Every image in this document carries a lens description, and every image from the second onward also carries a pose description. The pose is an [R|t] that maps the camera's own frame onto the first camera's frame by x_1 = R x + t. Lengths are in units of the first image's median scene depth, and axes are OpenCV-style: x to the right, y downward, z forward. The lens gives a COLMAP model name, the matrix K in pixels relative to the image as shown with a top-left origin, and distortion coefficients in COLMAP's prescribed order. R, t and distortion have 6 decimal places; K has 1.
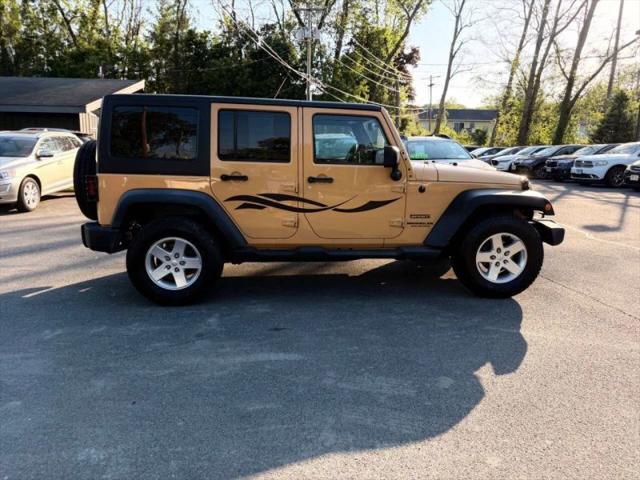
lens RADIAL K [[462.4, 0, 320.0], [0, 462.4, 240.0], [0, 0, 1]] dist [0.009786, -0.000938]
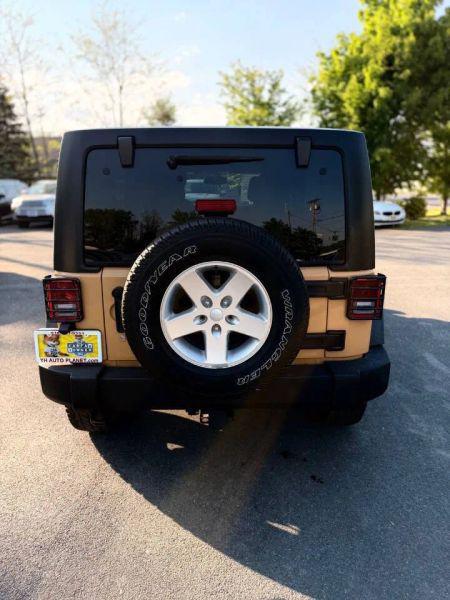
lens RADIAL K [[433.5, 0, 225.0], [0, 433.5, 300.0], [0, 0, 1]] dist [0.009786, -0.000938]
pose [[0.068110, -0.274524, 0.959165, -0.998999], [0.209360, 0.943924, 0.255295, -0.276600], [-0.975464, 0.183423, 0.121765, 1.085569]]
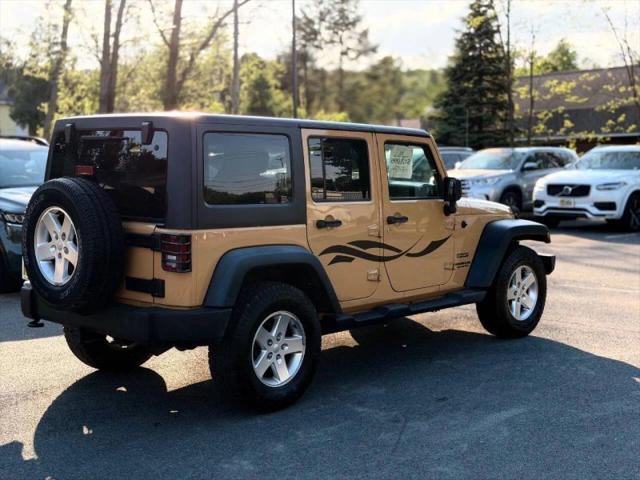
lens RADIAL K [[911.9, 0, 320.0], [0, 911.9, 240.0], [0, 0, 1]] dist [0.051752, -0.038892]
pose [[0.741544, -0.074991, 0.666700, -1.183455], [0.140785, 0.989001, -0.045345, -0.041163], [-0.655967, 0.127487, 0.743945, -0.102917]]
